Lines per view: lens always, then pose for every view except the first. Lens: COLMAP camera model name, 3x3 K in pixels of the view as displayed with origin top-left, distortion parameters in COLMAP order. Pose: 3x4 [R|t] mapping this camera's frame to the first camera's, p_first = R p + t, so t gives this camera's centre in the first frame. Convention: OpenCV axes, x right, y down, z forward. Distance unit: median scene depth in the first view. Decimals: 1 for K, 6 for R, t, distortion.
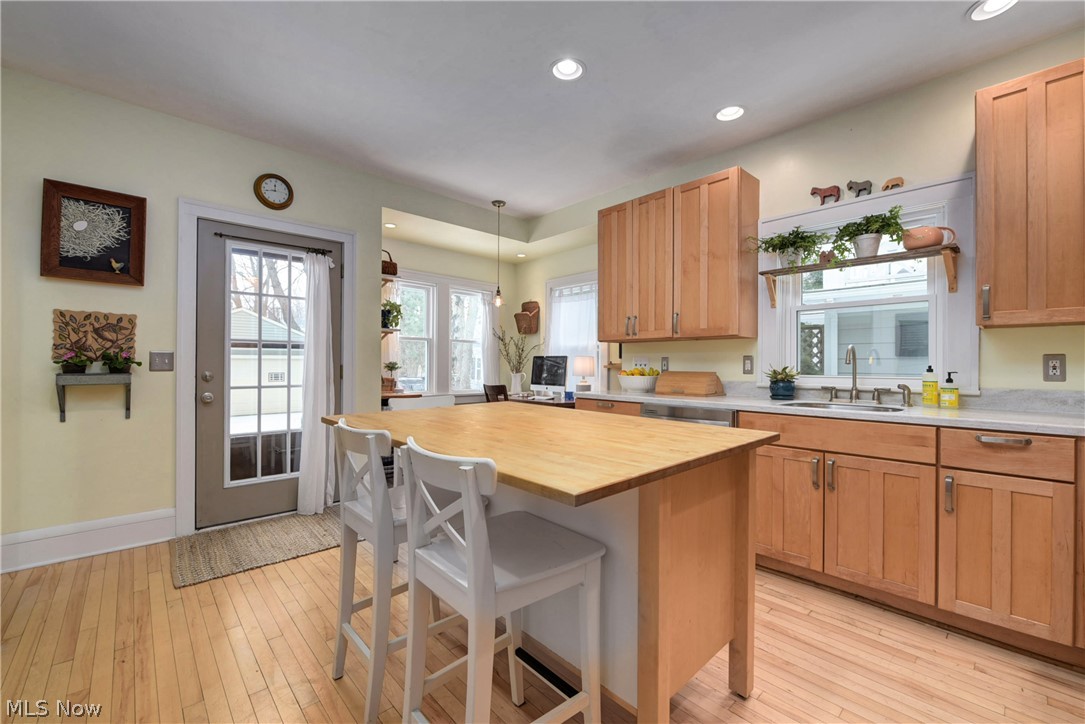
lens RADIAL K [[444.0, 0, 545.1], [0, 444.0, 362.9], [0, 0, 1]] dist [-0.000763, -0.000052]
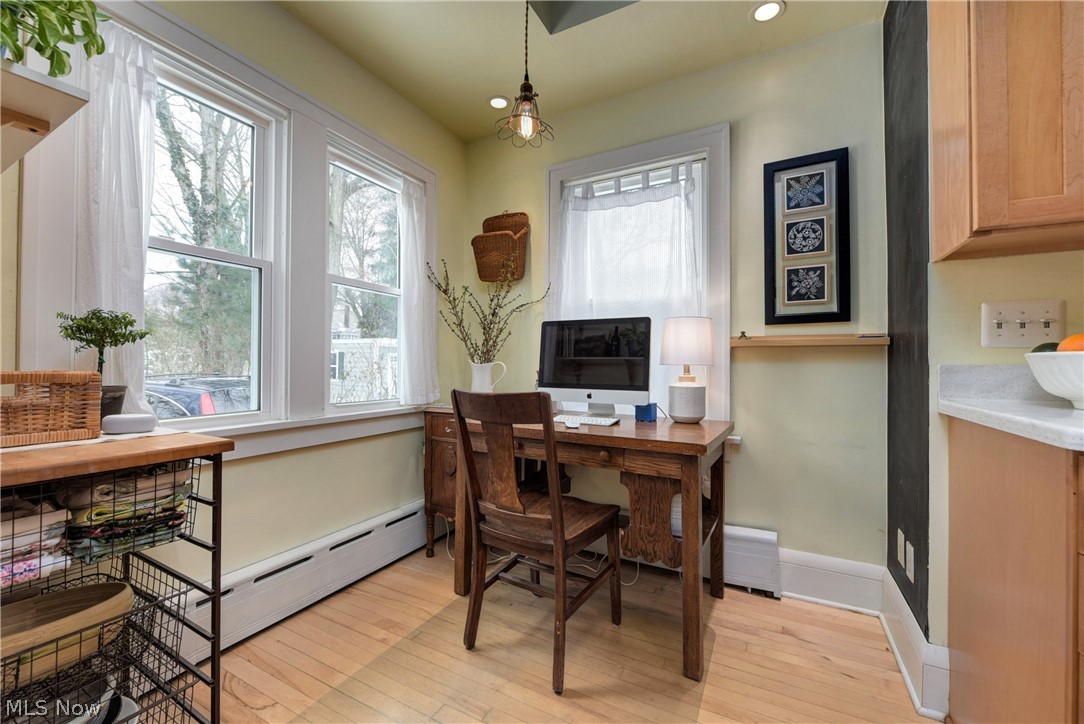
lens RADIAL K [[432.4, 0, 539.6], [0, 432.4, 362.3], [0, 0, 1]] dist [-0.020973, -0.000227]
pose [[0.948444, -0.000310, 0.316943, -0.149831], [0.000146, 1.000000, 0.000539, 0.021816], [-0.316943, -0.000465, 0.948444, 0.559809]]
